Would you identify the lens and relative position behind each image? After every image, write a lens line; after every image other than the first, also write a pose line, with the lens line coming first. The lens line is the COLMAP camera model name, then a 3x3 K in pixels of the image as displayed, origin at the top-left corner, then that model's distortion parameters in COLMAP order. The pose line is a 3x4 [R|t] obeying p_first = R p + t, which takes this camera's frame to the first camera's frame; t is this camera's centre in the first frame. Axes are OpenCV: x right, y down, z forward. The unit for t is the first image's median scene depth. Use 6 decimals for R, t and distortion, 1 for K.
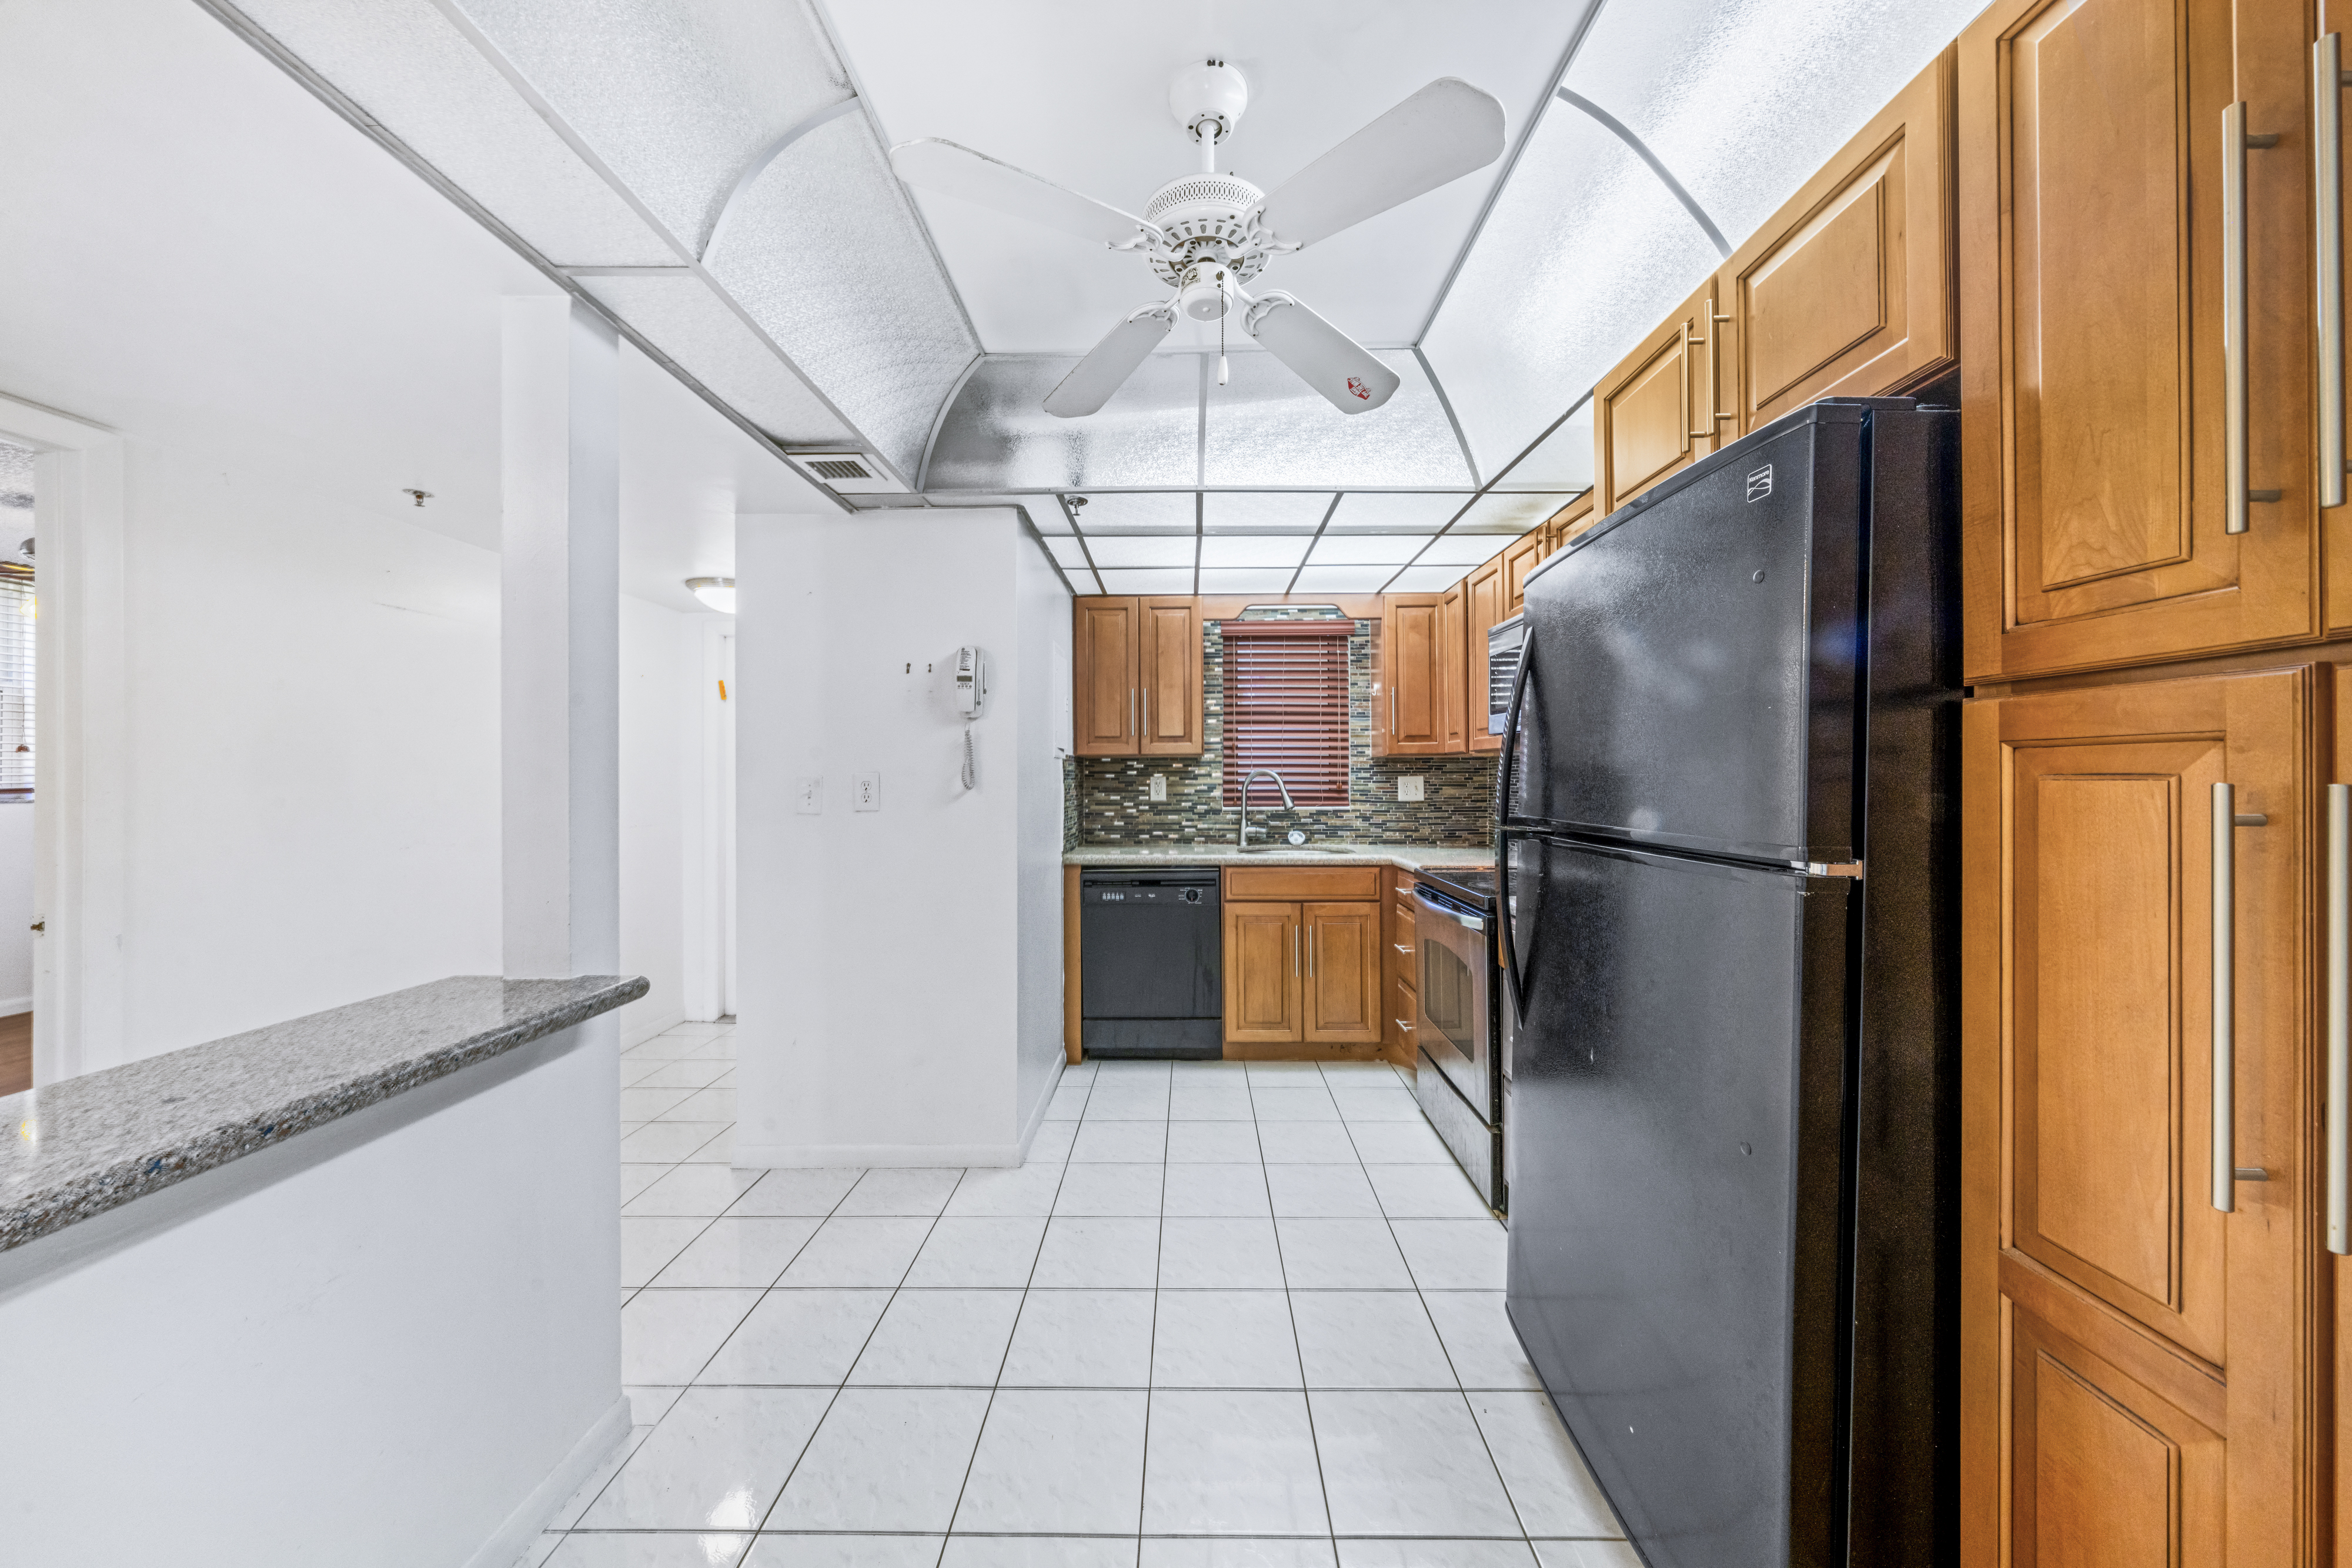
lens RADIAL K [[809.7, 0, 1174.2], [0, 809.7, 778.0], [0, 0, 1]] dist [0.000369, 0.000484]
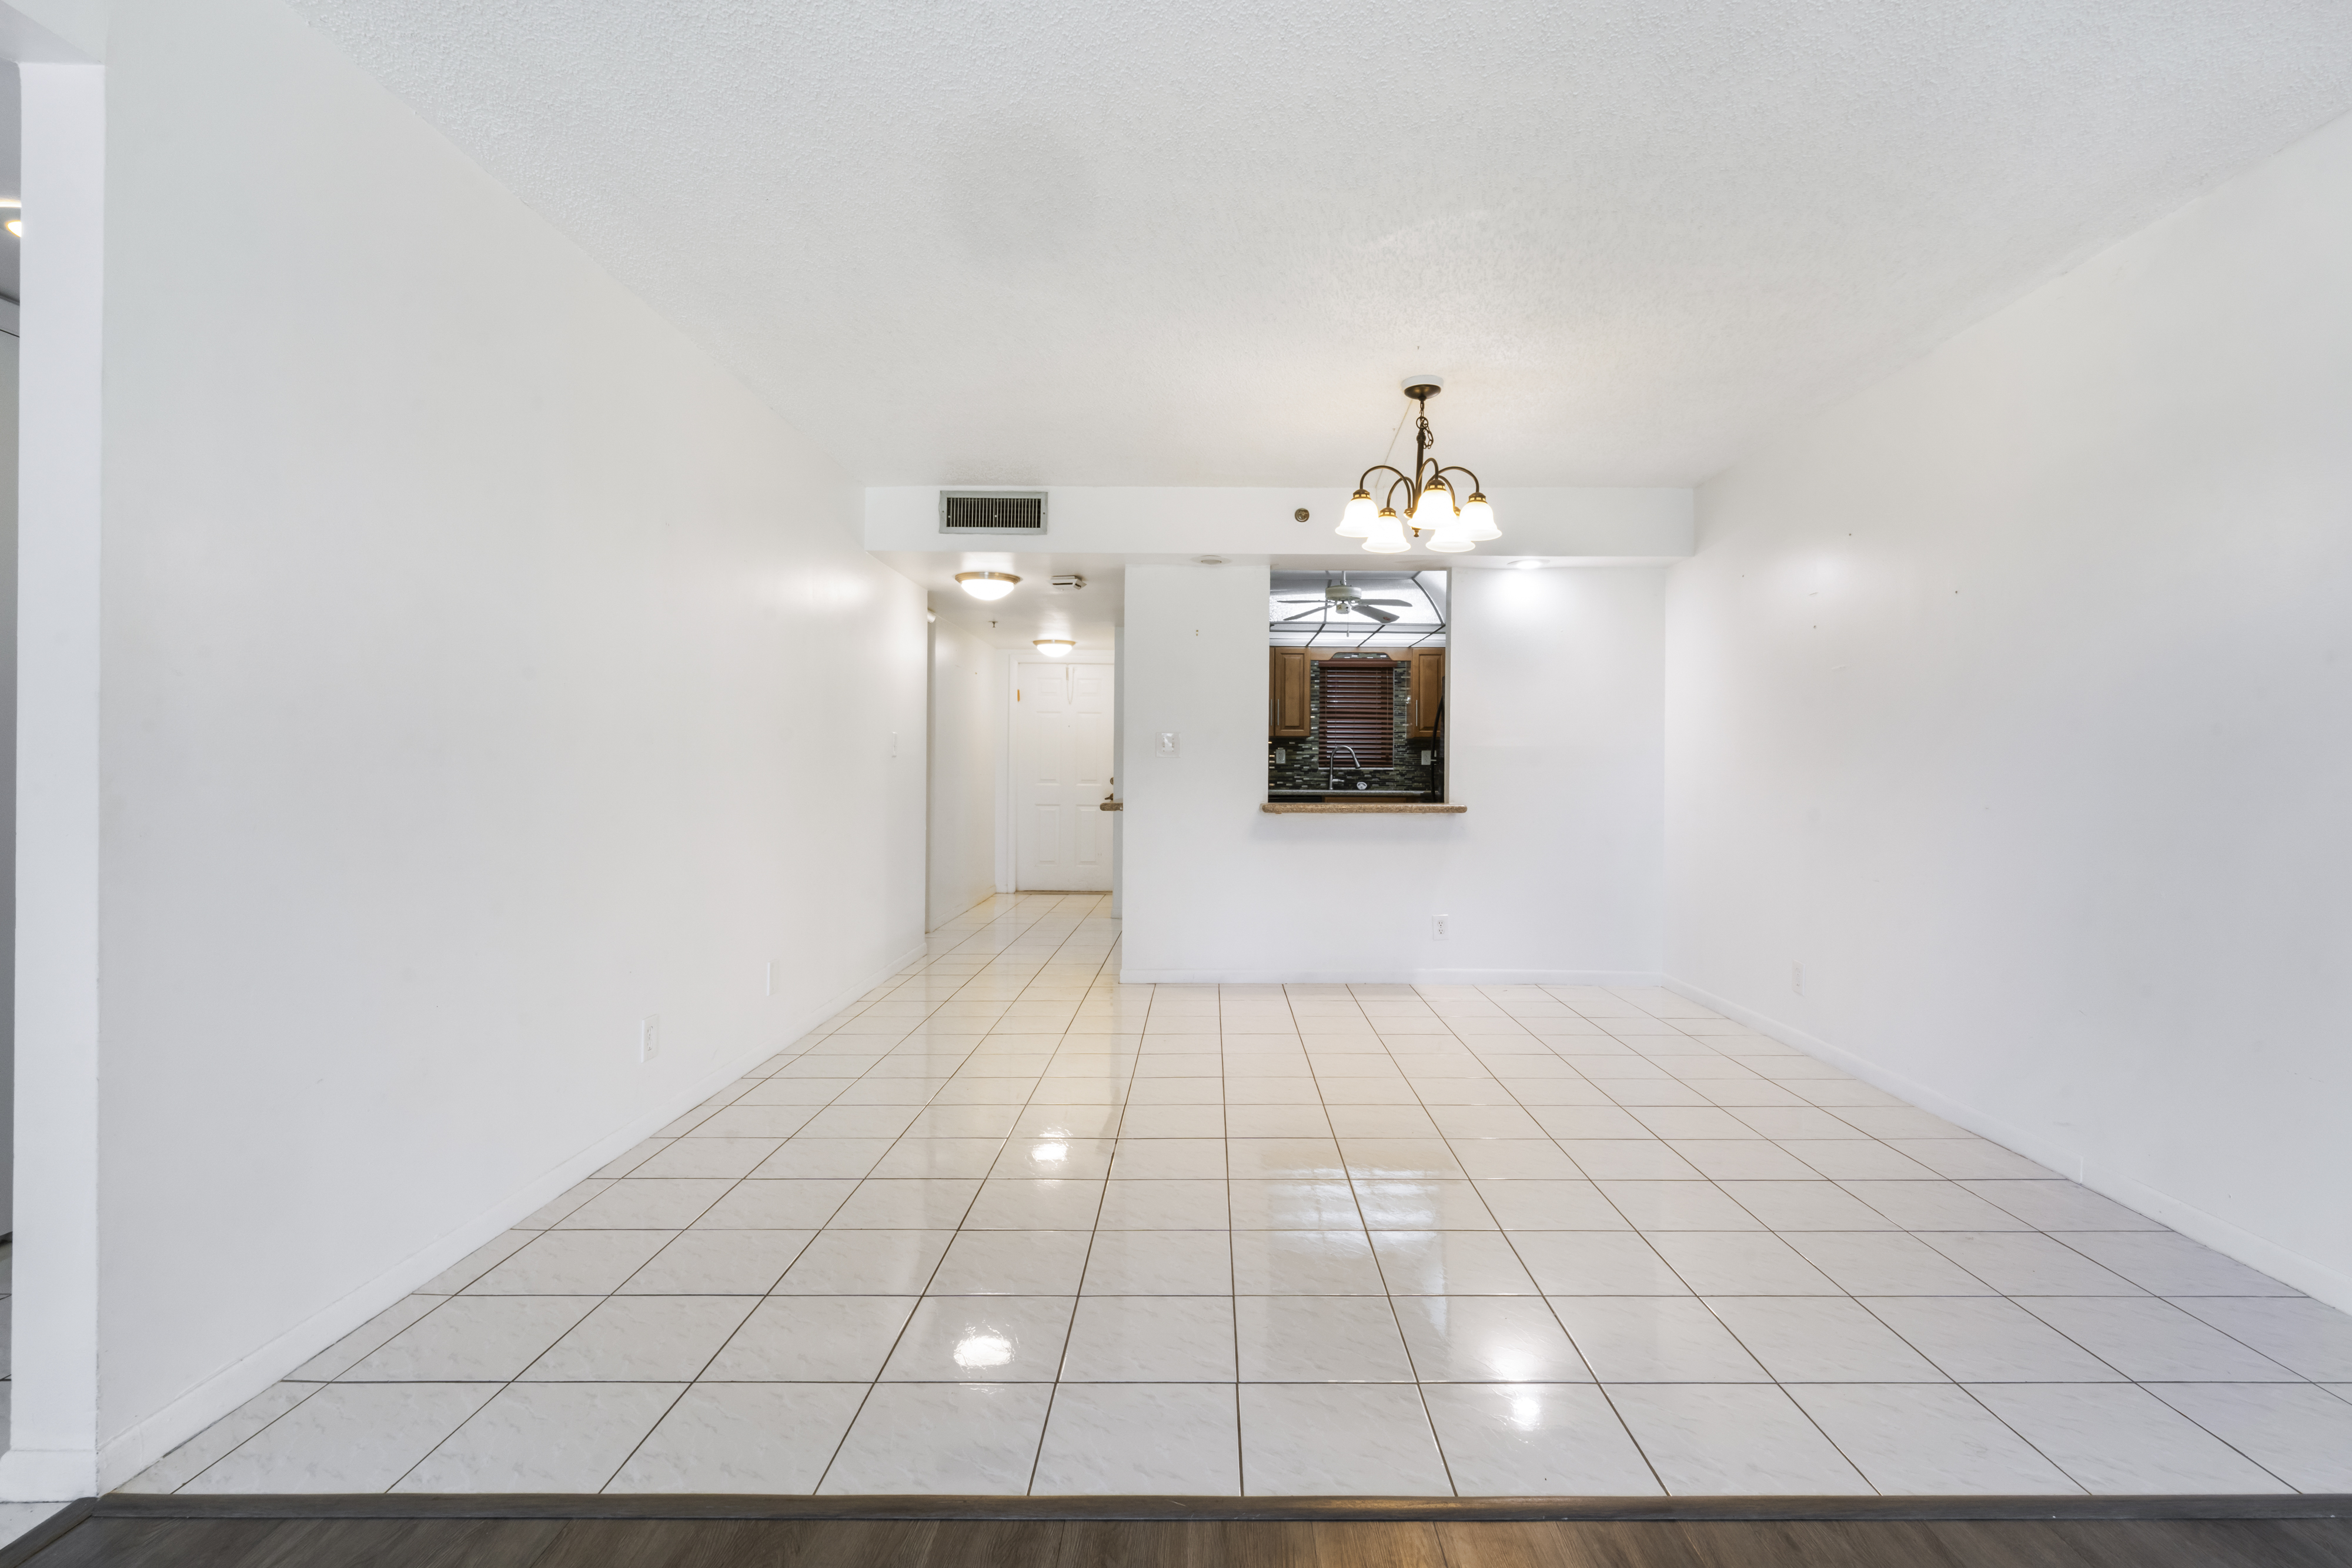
lens RADIAL K [[1113.0, 0, 1153.5], [0, 1113.0, 761.6], [0, 0, 1]] dist [0.002552, -0.000115]
pose [[0.999941, 0.009191, -0.005831, -0.286967], [-0.009240, 0.999922, -0.008395, 0.048462], [0.005753, 0.008449, 0.999948, -1.408740]]
